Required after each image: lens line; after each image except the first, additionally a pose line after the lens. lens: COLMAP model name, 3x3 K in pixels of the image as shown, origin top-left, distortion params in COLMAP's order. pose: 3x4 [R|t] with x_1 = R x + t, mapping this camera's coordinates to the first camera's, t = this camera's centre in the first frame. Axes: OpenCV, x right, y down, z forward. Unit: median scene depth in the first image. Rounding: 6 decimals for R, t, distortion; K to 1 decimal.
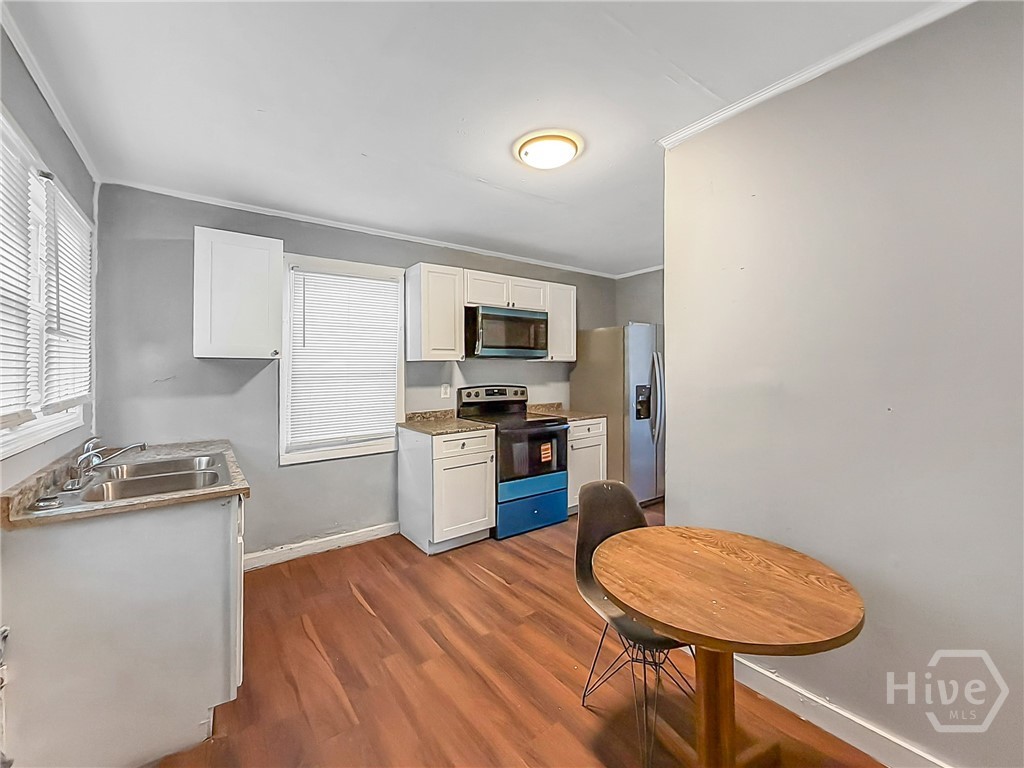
lens RADIAL K [[416.8, 0, 510.8], [0, 416.8, 379.1], [0, 0, 1]] dist [-0.000018, -0.000147]
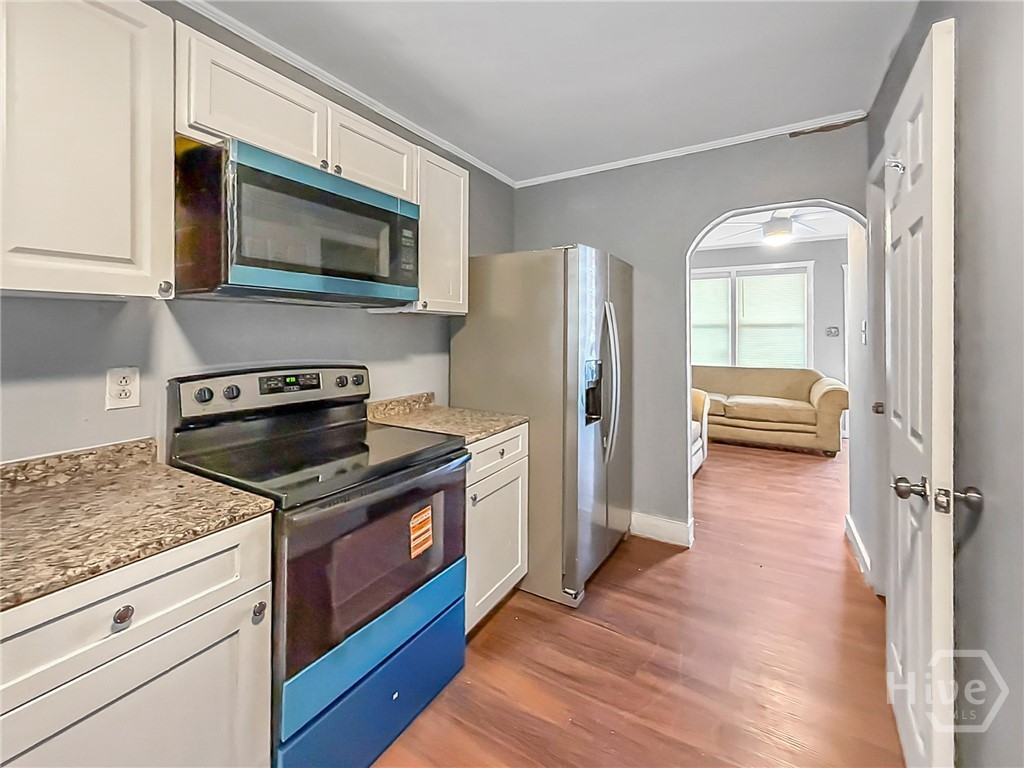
lens RADIAL K [[424.3, 0, 513.2], [0, 424.3, 333.6], [0, 0, 1]] dist [-0.000298, -0.000081]
pose [[0.922758, 0.007489, 0.385306, 0.006219], [0.001012, 0.999761, -0.021856, -0.009607], [-0.385378, 0.020558, 0.922530, 0.599720]]
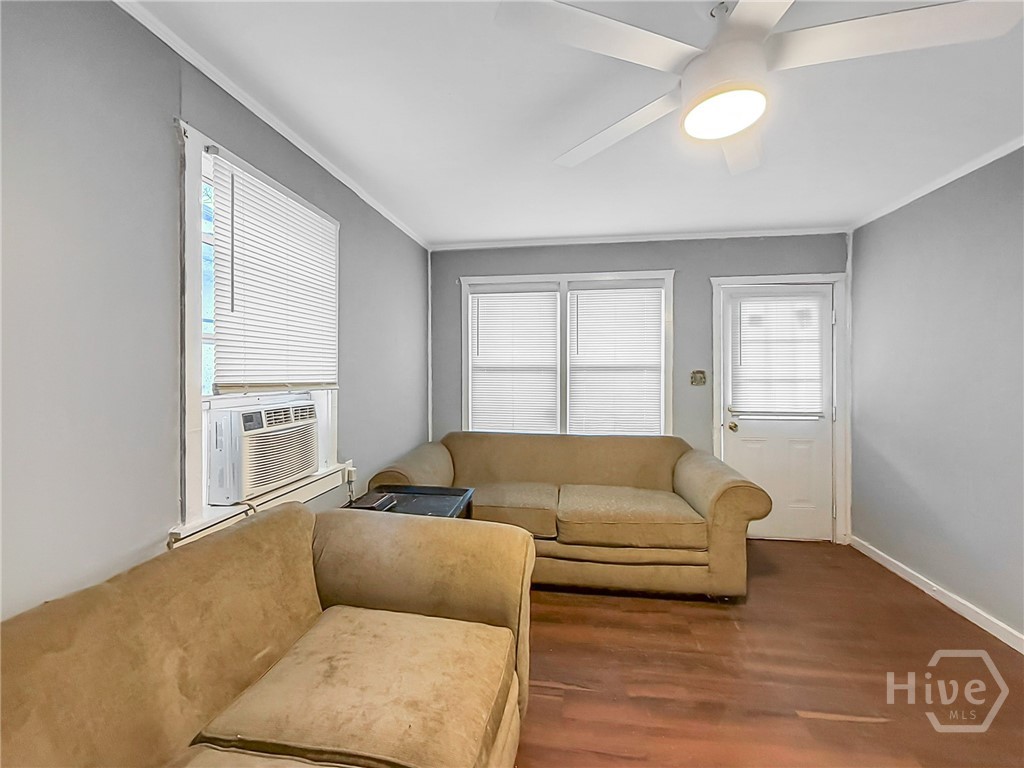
lens RADIAL K [[434.4, 0, 511.3], [0, 434.4, 374.1], [0, 0, 1]] dist [-0.000869, -0.000046]
pose [[0.696597, 0.002893, 0.717457, 0.623668], [0.015477, 0.999699, -0.019059, -0.046031], [-0.717296, 0.024381, 0.696342, 1.182394]]
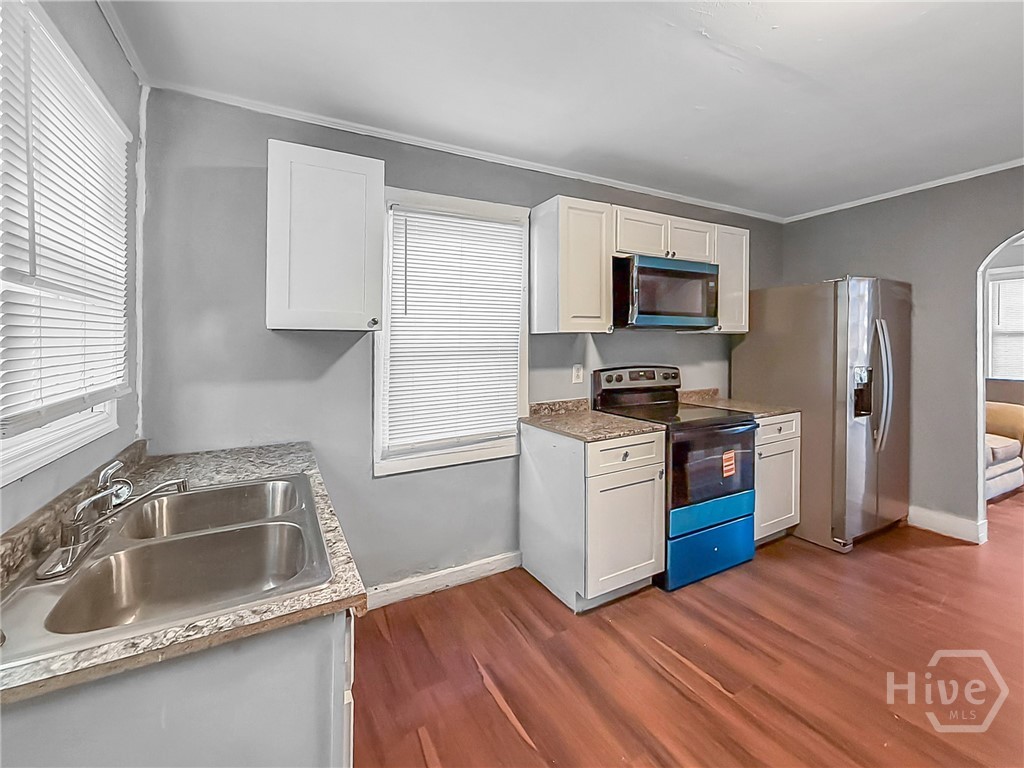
lens RADIAL K [[428.7, 0, 511.1], [0, 428.7, 351.5], [0, 0, 1]] dist [-0.001277, -0.000117]
pose [[0.990572, 0.001267, -0.136988, -0.184810], [-0.001715, 0.999994, -0.003151, -0.009304], [0.136983, 0.003356, 0.990568, 0.248728]]
